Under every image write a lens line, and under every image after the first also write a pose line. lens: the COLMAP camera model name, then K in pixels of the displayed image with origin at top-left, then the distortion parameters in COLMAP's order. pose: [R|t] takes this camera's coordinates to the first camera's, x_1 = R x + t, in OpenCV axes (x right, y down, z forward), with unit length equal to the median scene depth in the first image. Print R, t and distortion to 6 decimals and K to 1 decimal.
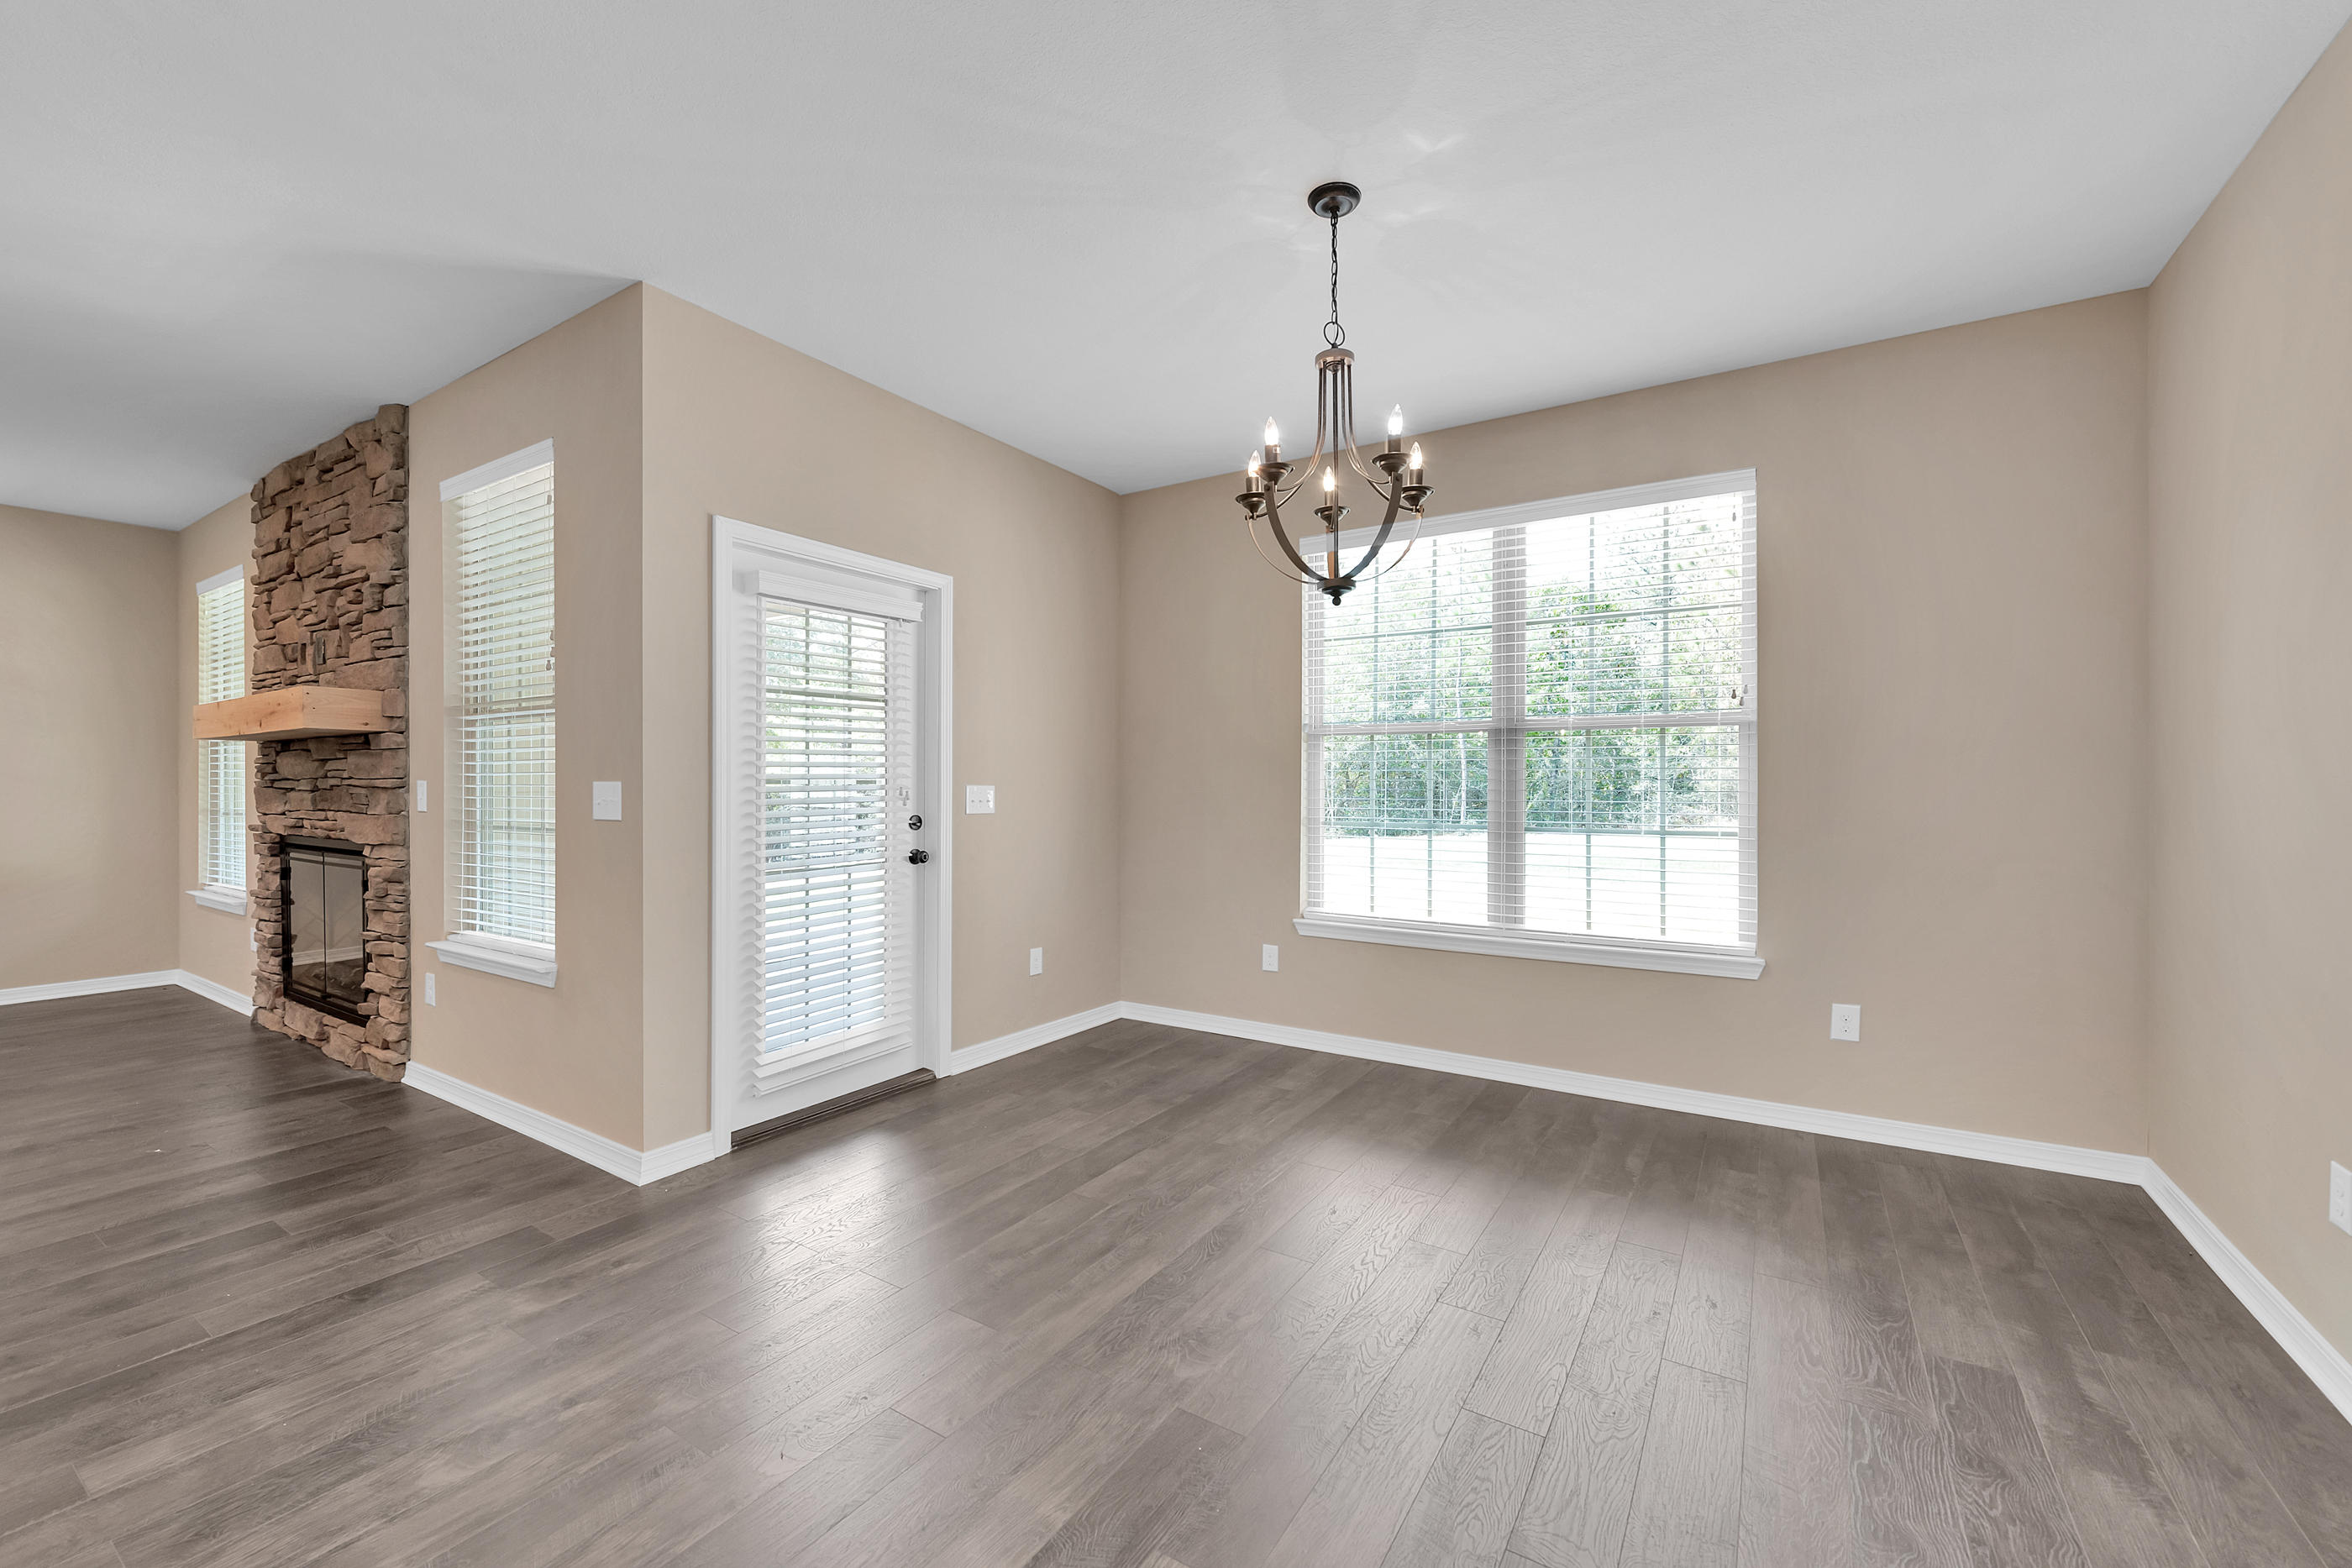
lens RADIAL K [[950.1, 0, 1155.6], [0, 950.1, 785.7], [0, 0, 1]] dist [-0.000059, -0.003040]
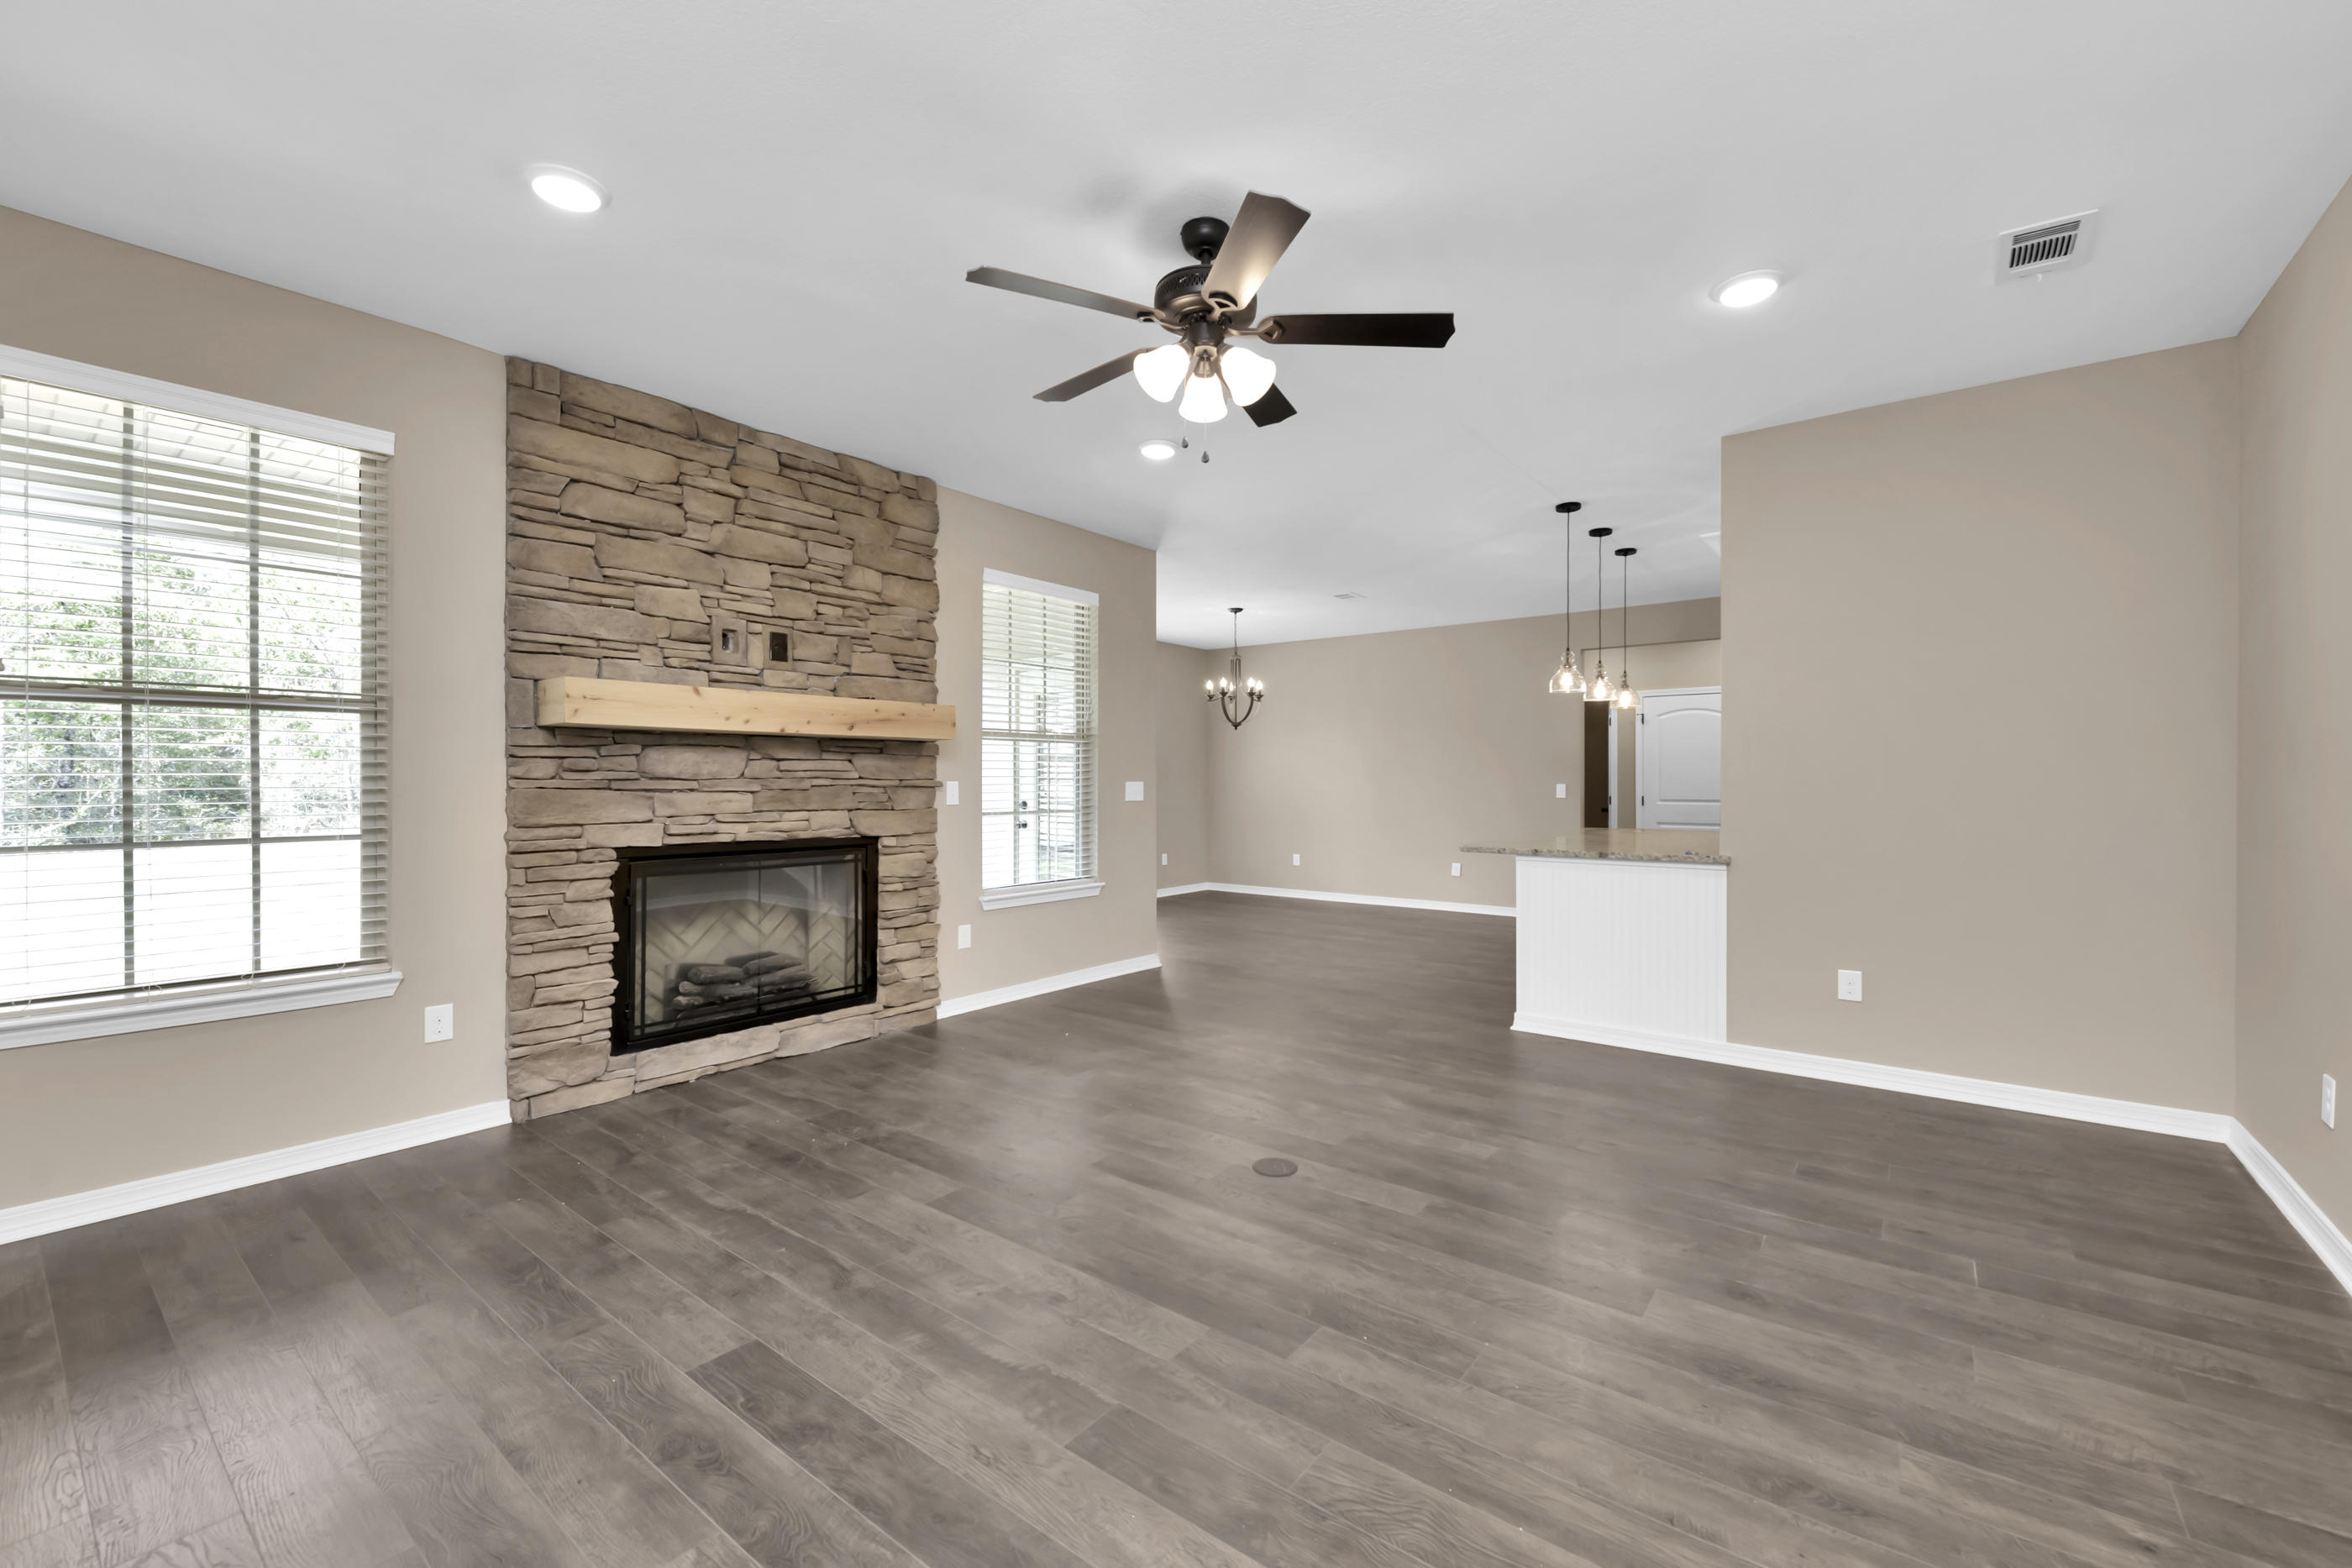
lens RADIAL K [[955.8, 0, 1202.3], [0, 955.8, 788.0], [0, 0, 1]] dist [-0.000658, -0.003224]
pose [[0.068398, -0.005652, 0.997642, -1.984381], [0.003158, 0.999980, 0.005449, -0.001834], [-0.997653, 0.002778, 0.068414, 0.542699]]
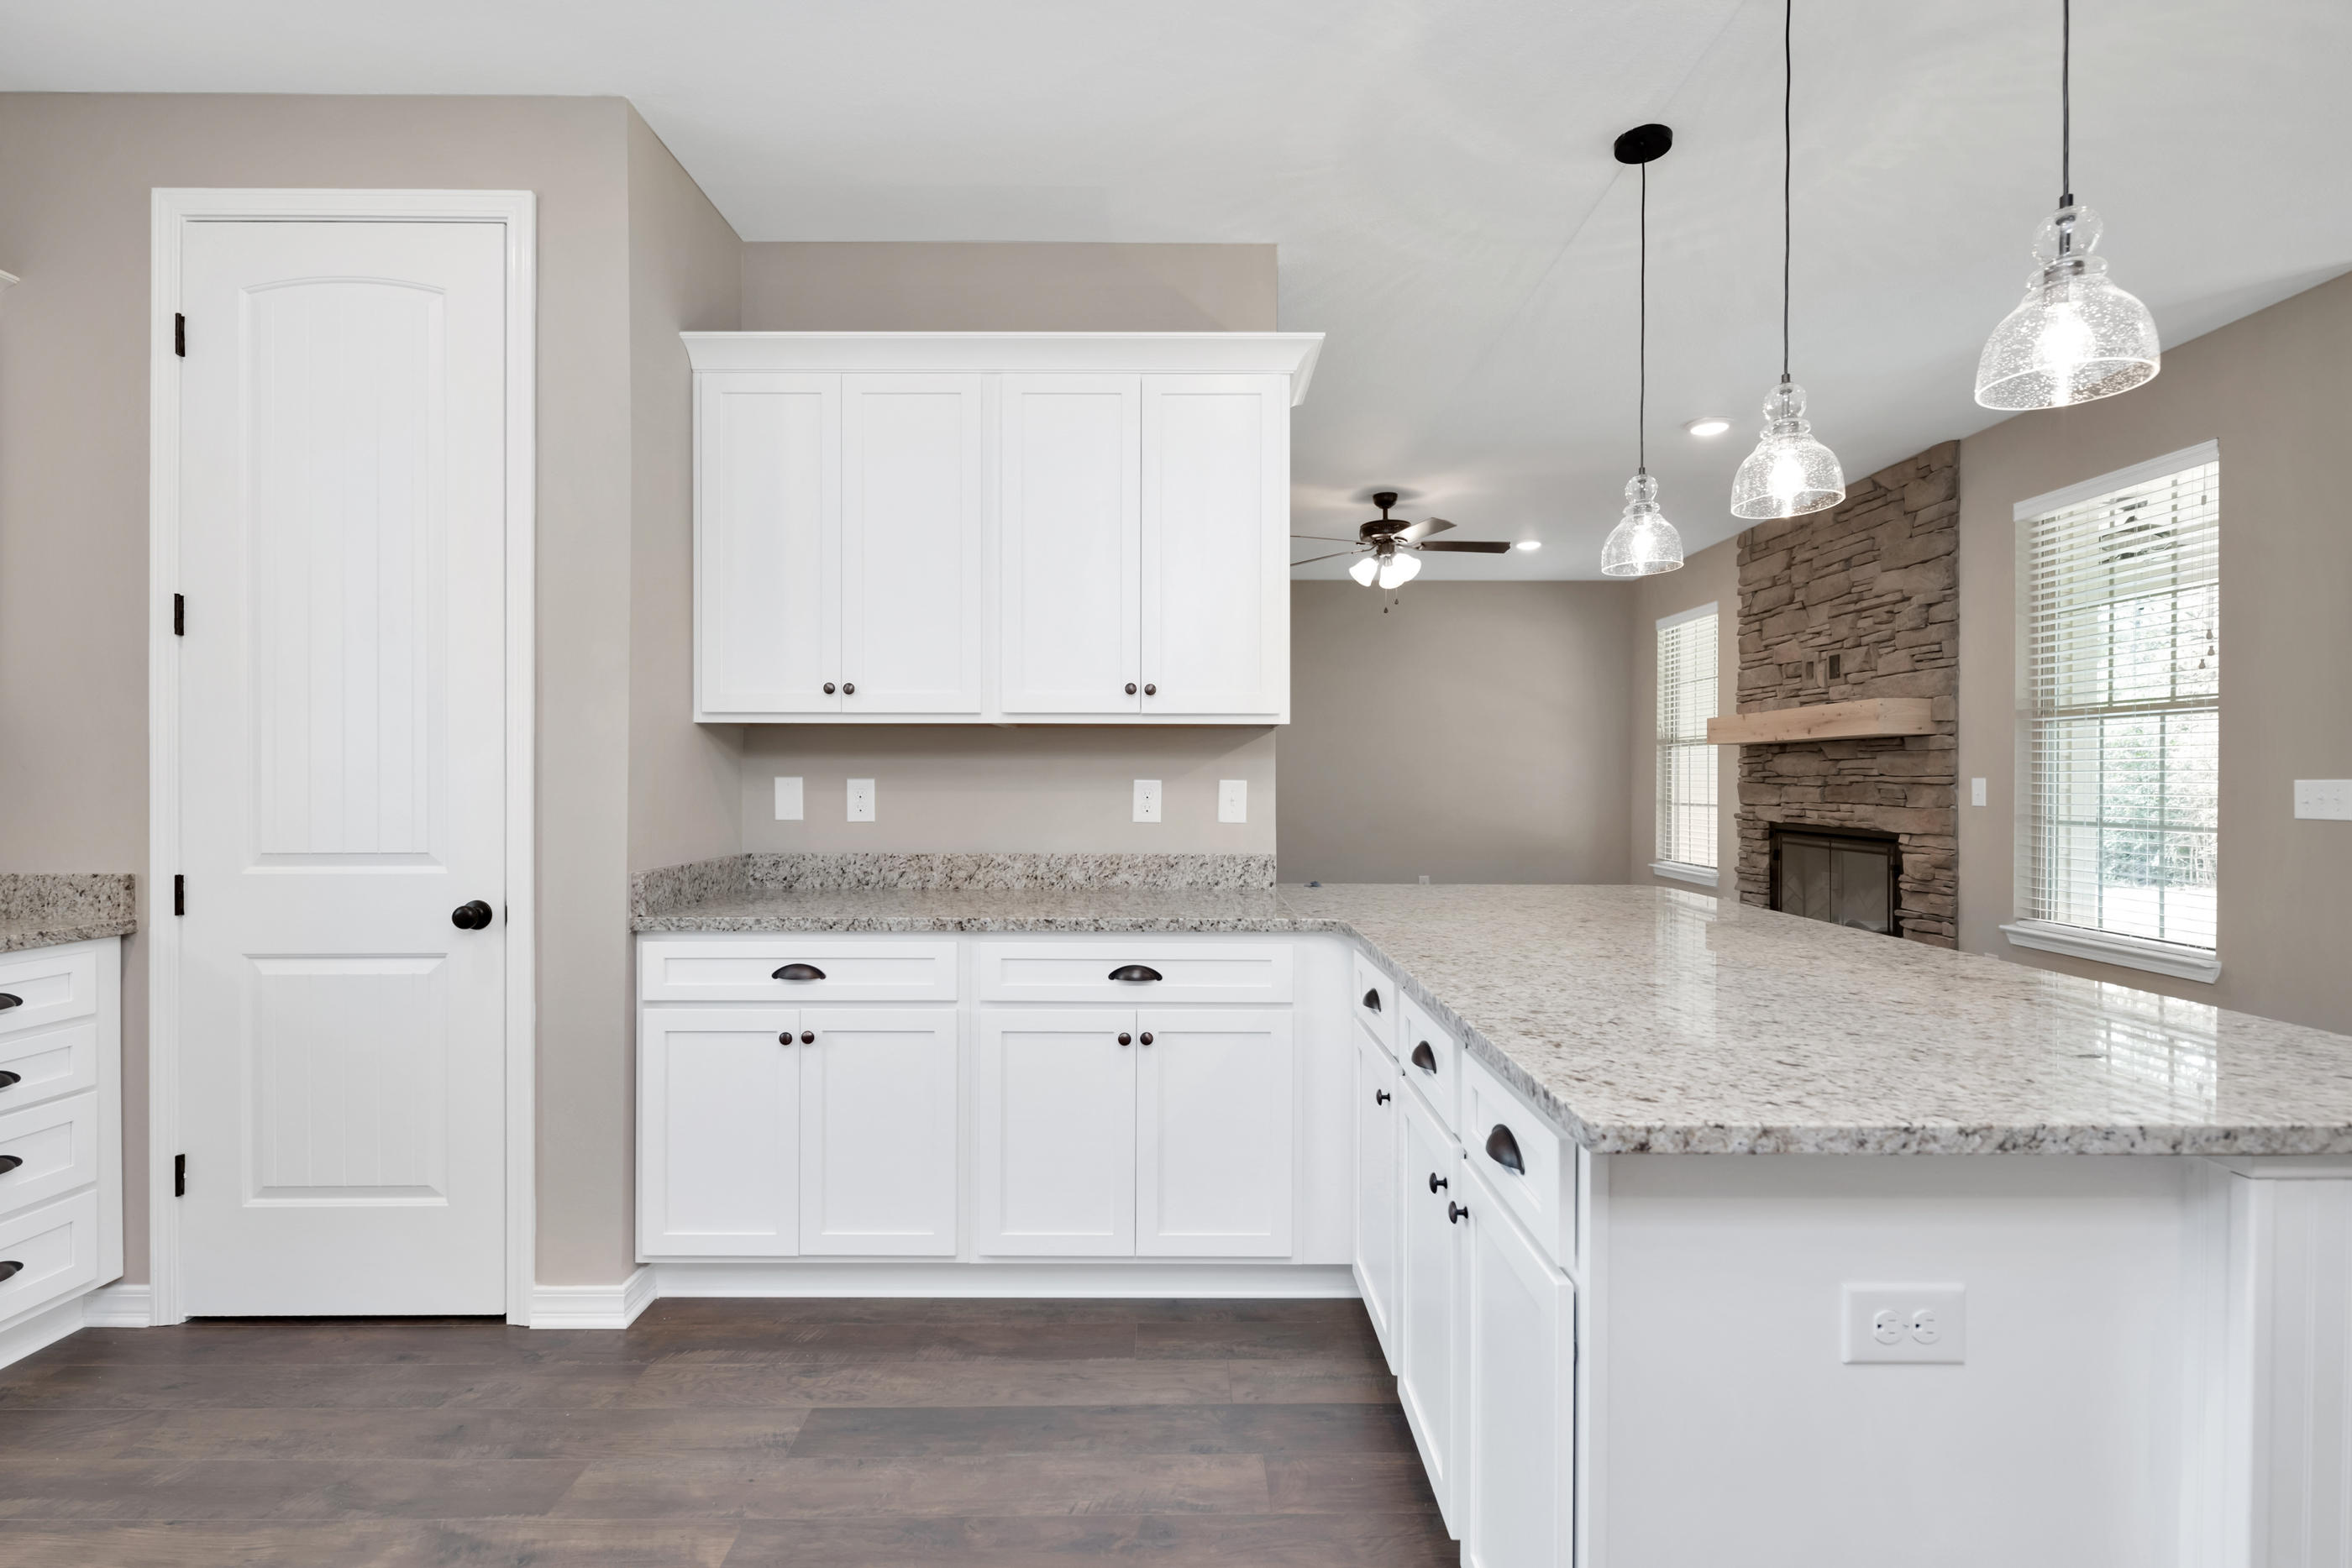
lens RADIAL K [[1072.1, 0, 1180.1], [0, 1072.1, 782.3], [0, 0, 1]] dist [-0.001926, -0.001500]
pose [[0.550211, 0.005955, -0.835004, -0.236943], [-0.005533, 0.999979, 0.003486, 0.000524], [0.835007, 0.002702, 0.550232, -0.439907]]
